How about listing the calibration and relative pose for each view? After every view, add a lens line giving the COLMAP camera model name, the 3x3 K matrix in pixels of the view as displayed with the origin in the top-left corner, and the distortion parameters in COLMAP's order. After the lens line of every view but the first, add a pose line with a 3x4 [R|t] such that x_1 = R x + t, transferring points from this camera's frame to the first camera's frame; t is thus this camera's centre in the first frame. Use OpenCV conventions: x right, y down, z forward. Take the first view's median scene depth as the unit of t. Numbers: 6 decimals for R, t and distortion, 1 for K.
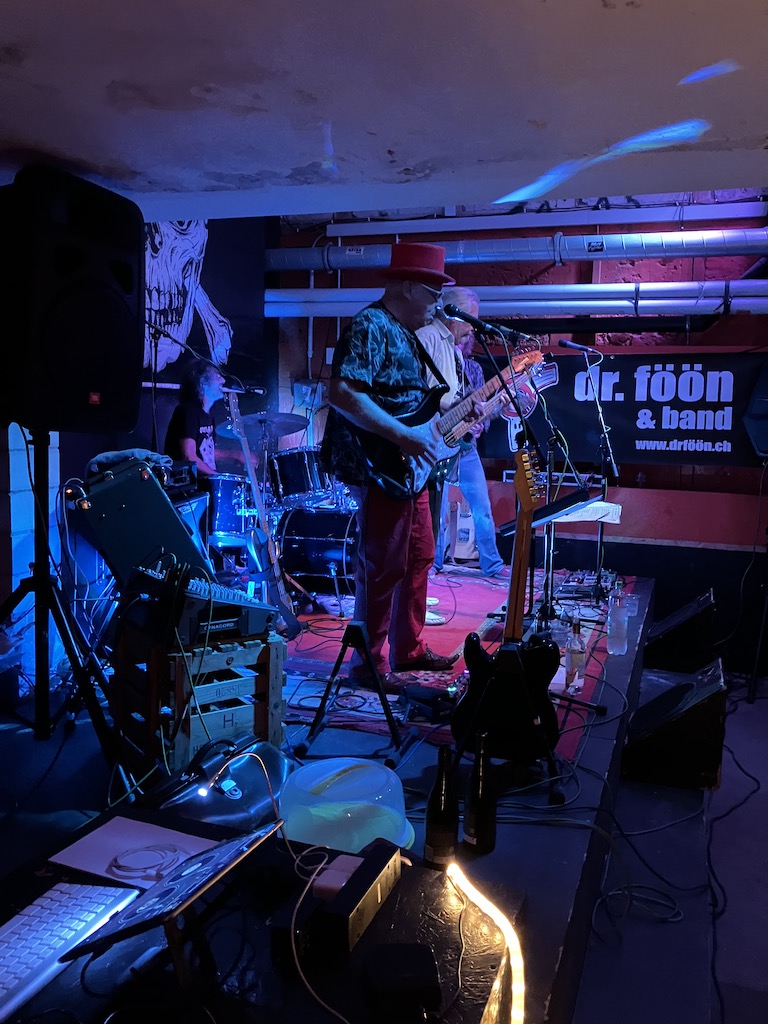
lens RADIAL K [[839.3, 0, 387.2], [0, 839.3, 502.2], [0, 0, 1]] dist [0.018502, -0.015460]
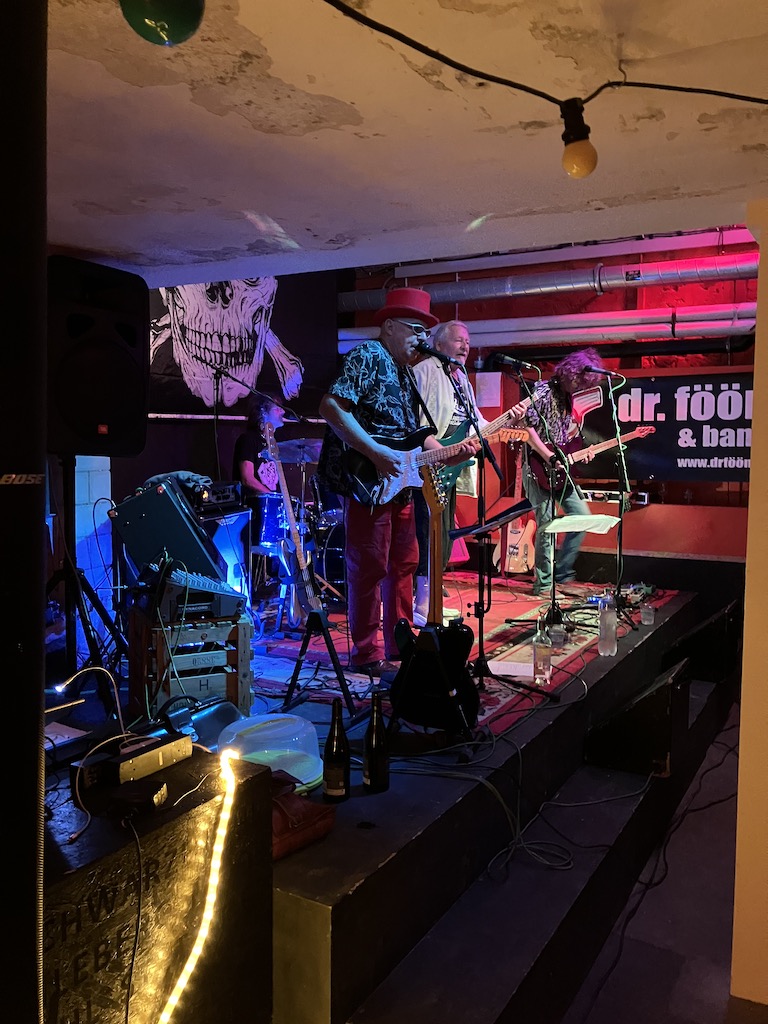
lens RADIAL K [[839.3, 0, 387.9], [0, 839.3, 503.0], [0, 0, 1]] dist [0.018502, -0.015460]
pose [[0.983956, -0.007909, -0.178239, 0.141238], [0.002229, 0.999484, -0.032045, 0.014510], [0.178400, 0.031134, 0.983465, -0.085751]]
